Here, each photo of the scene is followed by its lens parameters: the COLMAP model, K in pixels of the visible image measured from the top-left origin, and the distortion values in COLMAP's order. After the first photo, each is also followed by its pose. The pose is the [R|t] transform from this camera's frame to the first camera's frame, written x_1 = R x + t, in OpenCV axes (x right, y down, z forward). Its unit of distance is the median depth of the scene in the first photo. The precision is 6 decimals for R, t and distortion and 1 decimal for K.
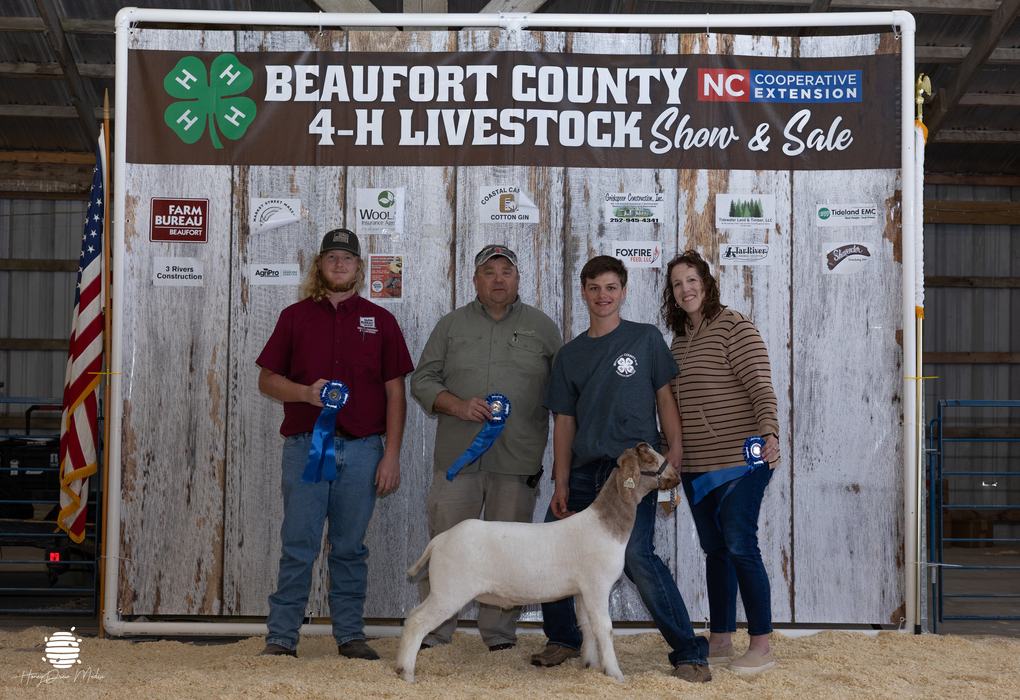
lens RADIAL K [[1319.8, 0, 549.1], [0, 1319.8, 379.8], [0, 0, 1]] dist [-0.003461, 0.000000]
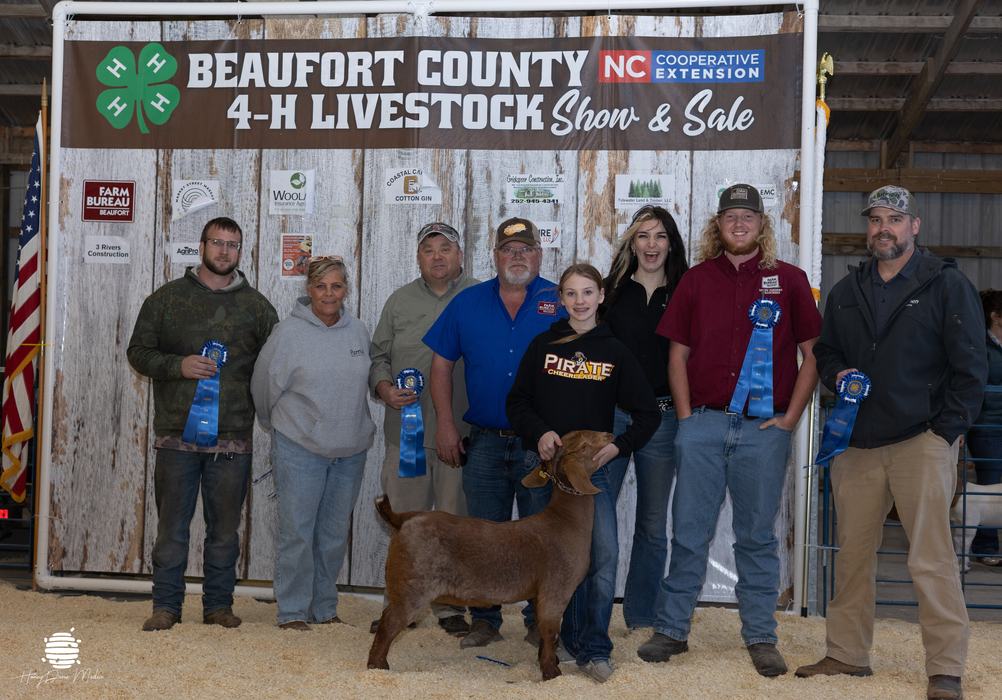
lens RADIAL K [[1296.5, 0, 509.2], [0, 1296.5, 354.4], [0, 0, 1]] dist [-0.003461, 0.000000]
pose [[0.992476, 0.013502, -0.121694, 0.168373], [-0.011484, 0.999785, 0.017267, -0.019361], [0.121901, -0.015740, 0.992418, 0.001544]]
